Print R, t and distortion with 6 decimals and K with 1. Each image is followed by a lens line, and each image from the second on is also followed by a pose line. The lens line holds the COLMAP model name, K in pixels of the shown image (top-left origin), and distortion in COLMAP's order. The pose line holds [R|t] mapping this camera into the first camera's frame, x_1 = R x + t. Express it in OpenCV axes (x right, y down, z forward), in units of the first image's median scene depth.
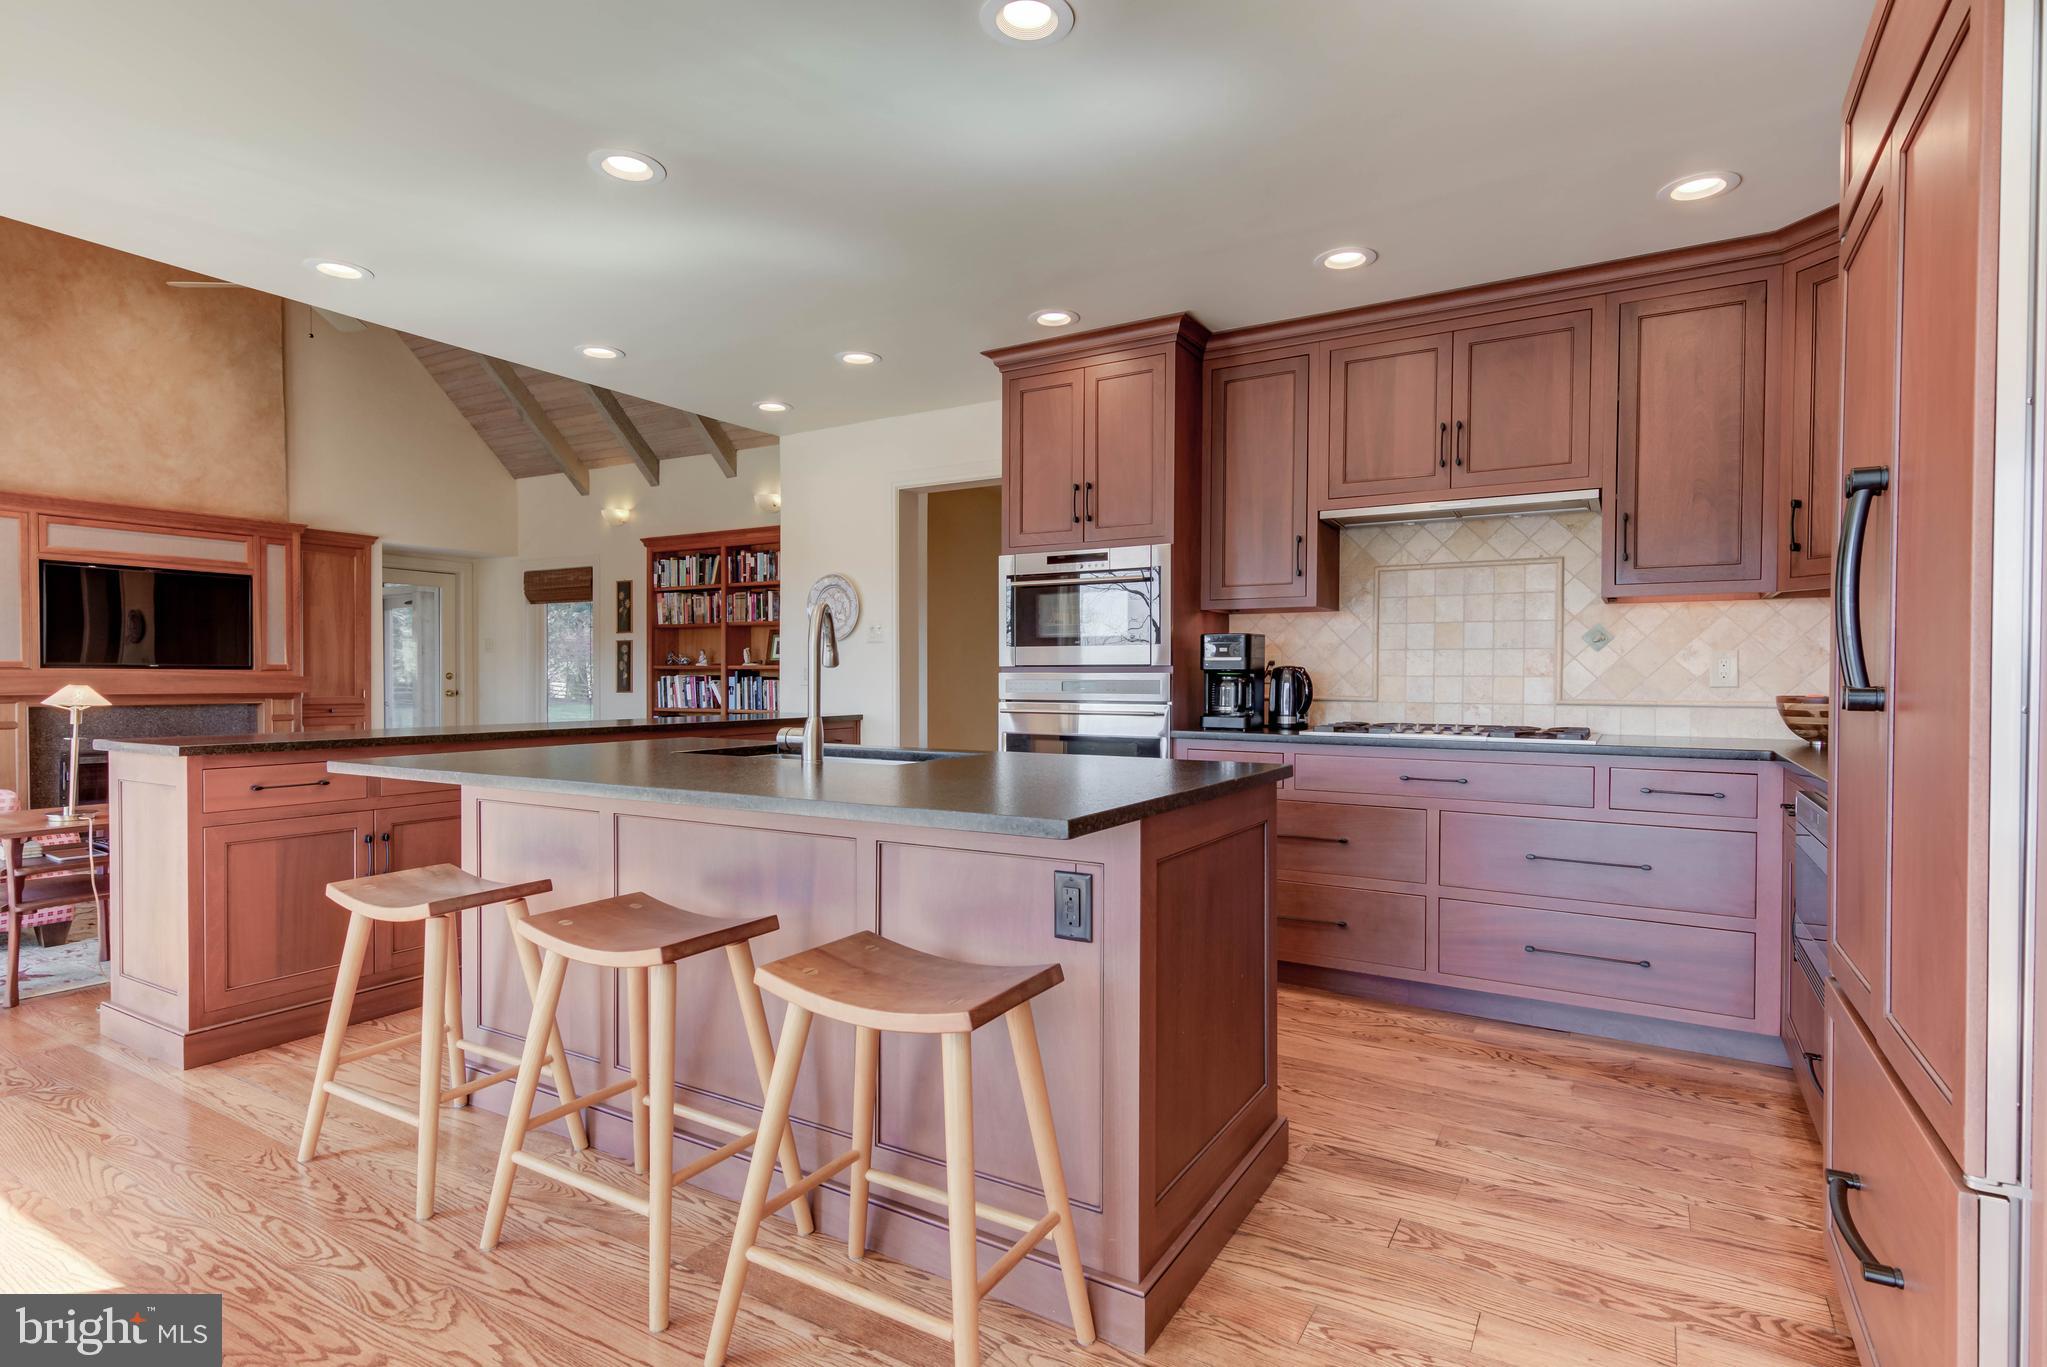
lens RADIAL K [[1029.3, 0, 1026.9], [0, 1029.3, 691.5], [0, 0, 1]] dist [0.022409, -0.008212]
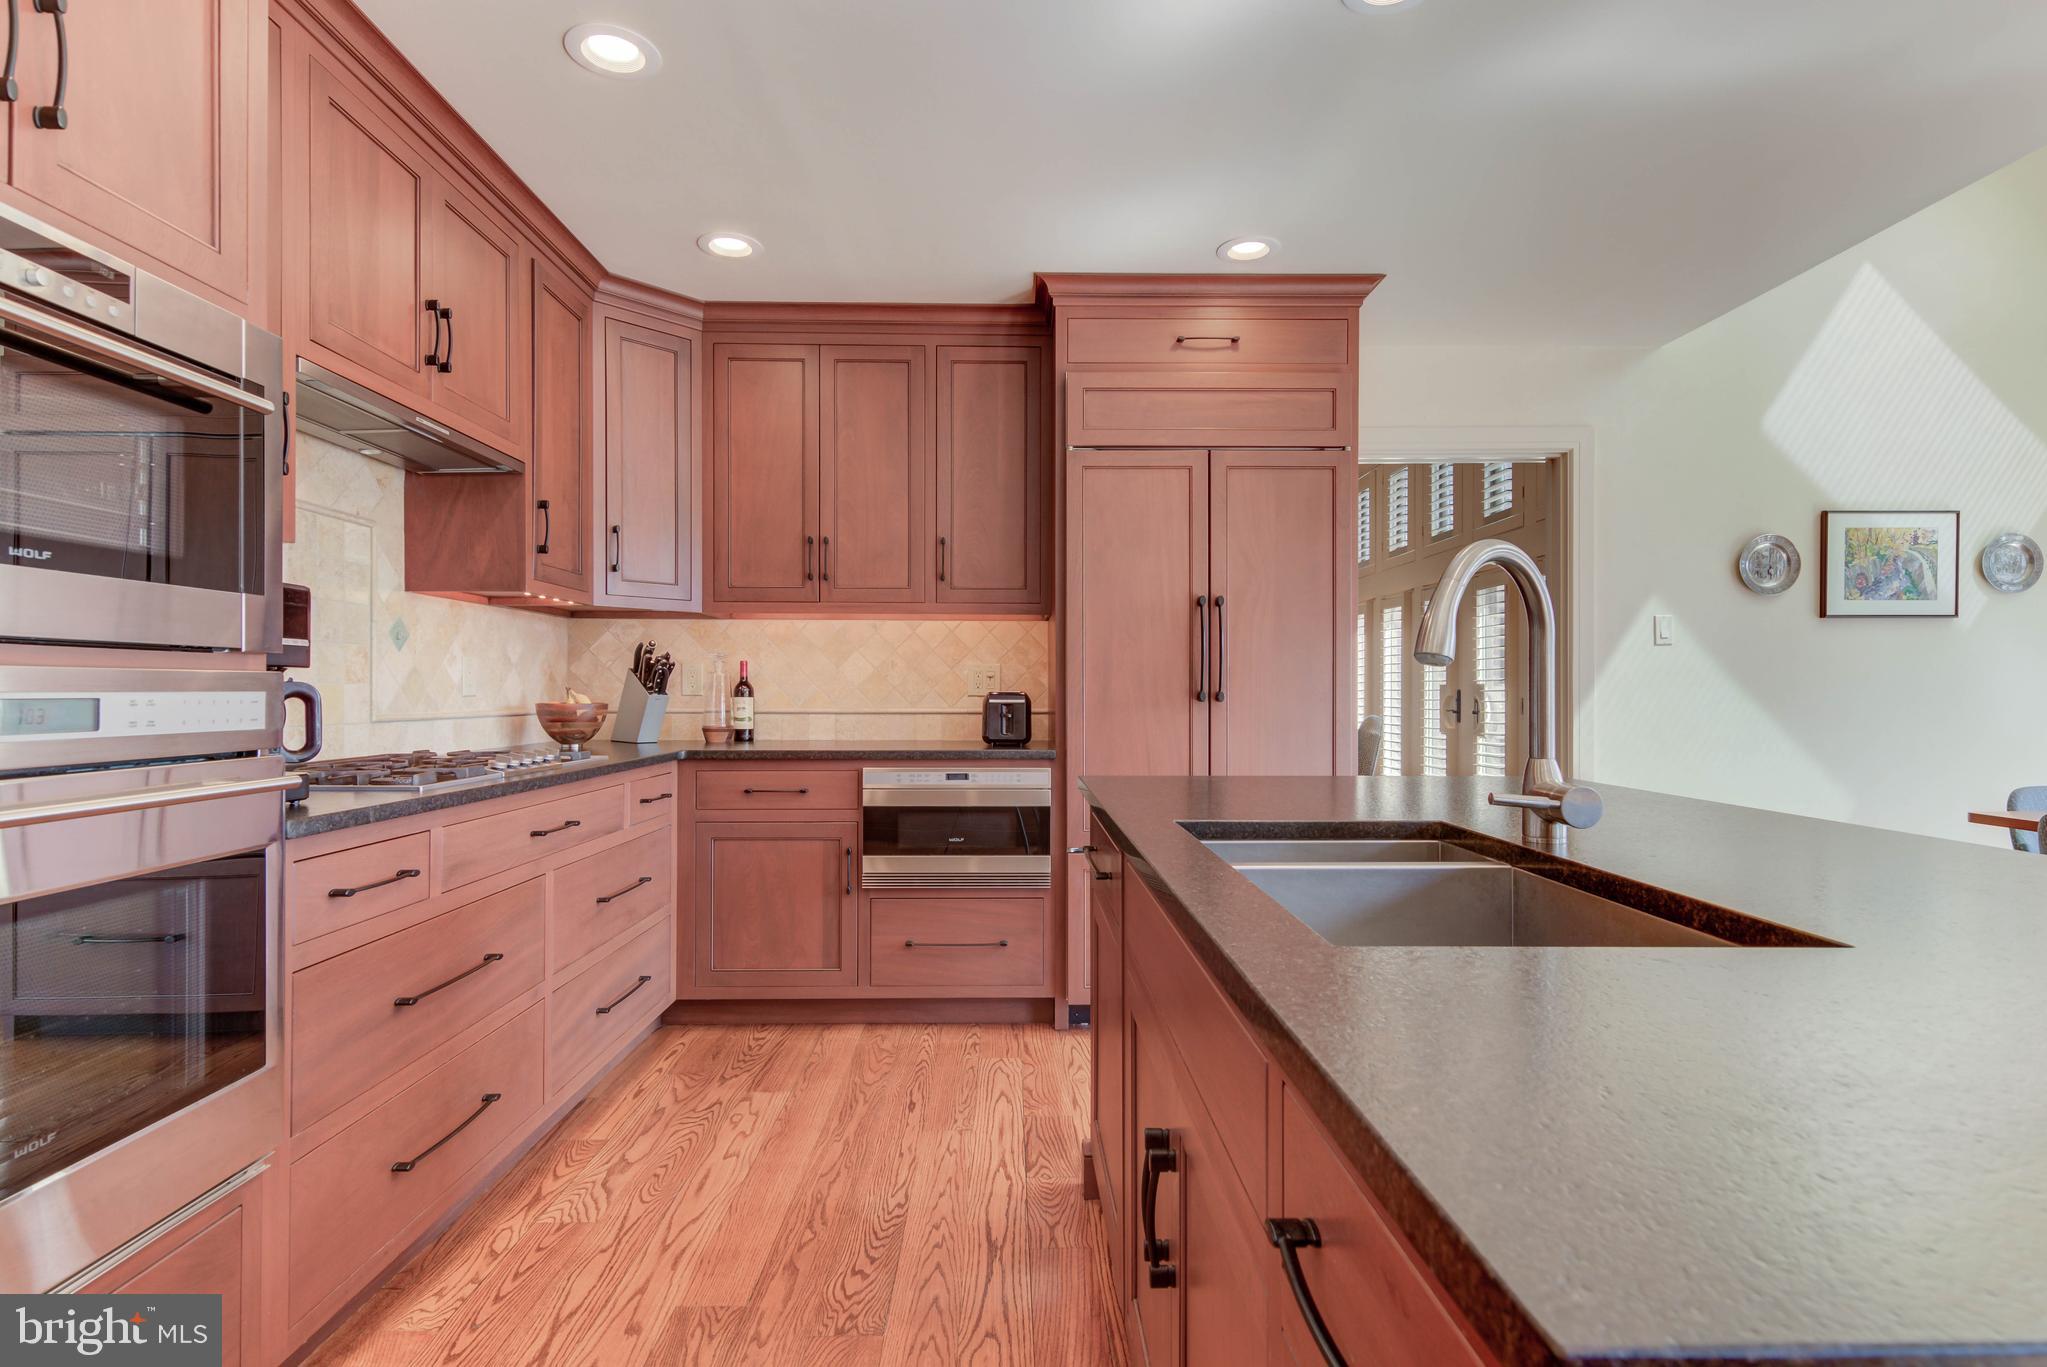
lens RADIAL K [[1029.3, 0, 1022.5], [0, 1029.3, 688.0], [0, 0, 1]] dist [0.022409, -0.008212]
pose [[-0.525617, 0.000039, 0.850721, -0.428927], [0.013751, 0.999870, 0.008450, -0.014255], [-0.850610, 0.016139, -0.525549, 1.230880]]
